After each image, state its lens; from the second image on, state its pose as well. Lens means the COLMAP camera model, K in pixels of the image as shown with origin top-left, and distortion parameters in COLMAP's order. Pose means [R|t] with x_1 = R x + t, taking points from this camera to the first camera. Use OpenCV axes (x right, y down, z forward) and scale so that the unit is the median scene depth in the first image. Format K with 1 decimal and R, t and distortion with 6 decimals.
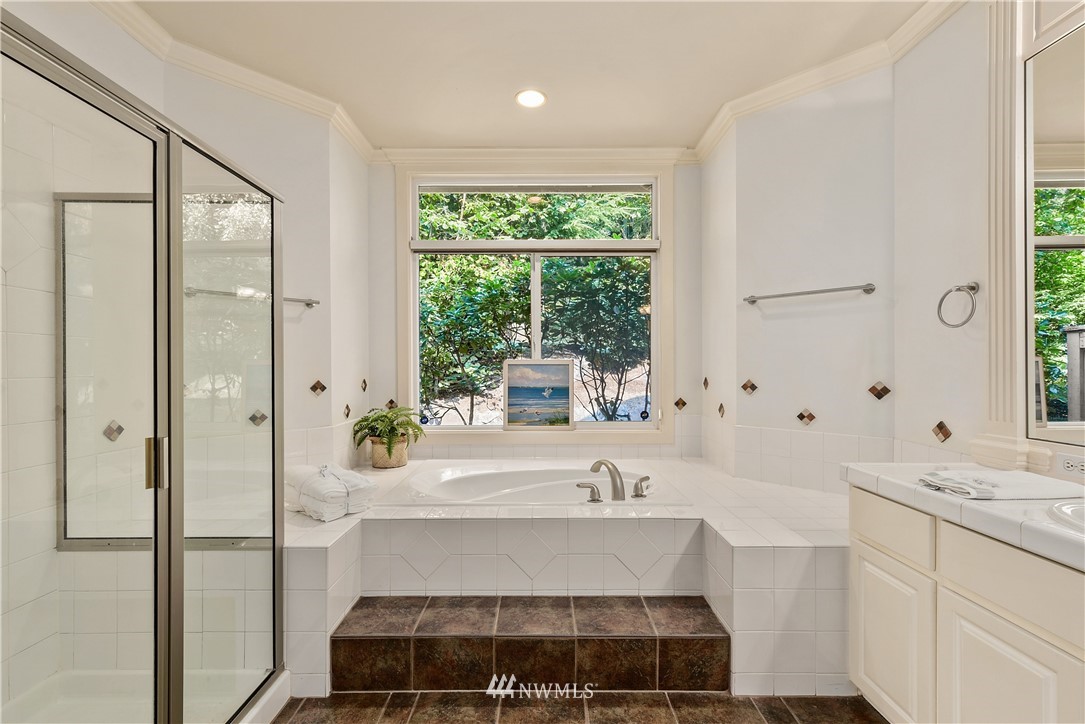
lens RADIAL K [[479.4, 0, 543.7], [0, 479.4, 365.5], [0, 0, 1]] dist [0.007668, 0.000922]
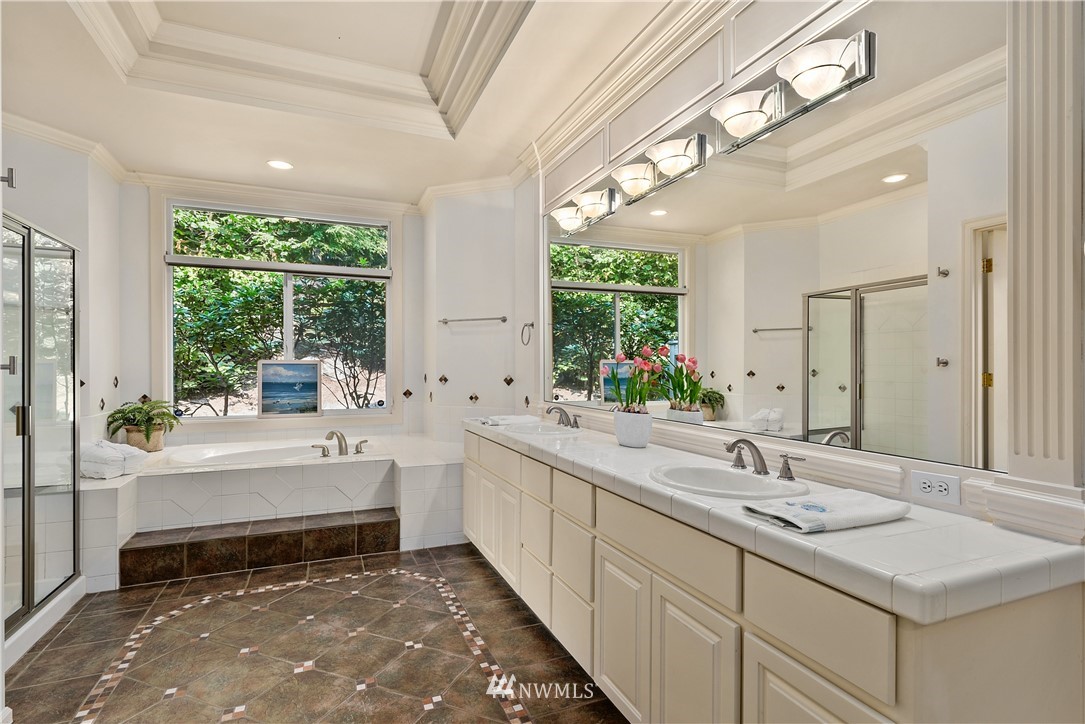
lens RADIAL K [[512.2, 0, 534.1], [0, 512.2, 366.2], [0, 0, 1]] dist [0.003619, -0.000760]
pose [[0.921318, 0.001496, 0.388807, 0.063087], [-0.002597, 0.999994, 0.002305, -0.001047], [-0.388801, -0.003133, 0.921316, -0.525024]]
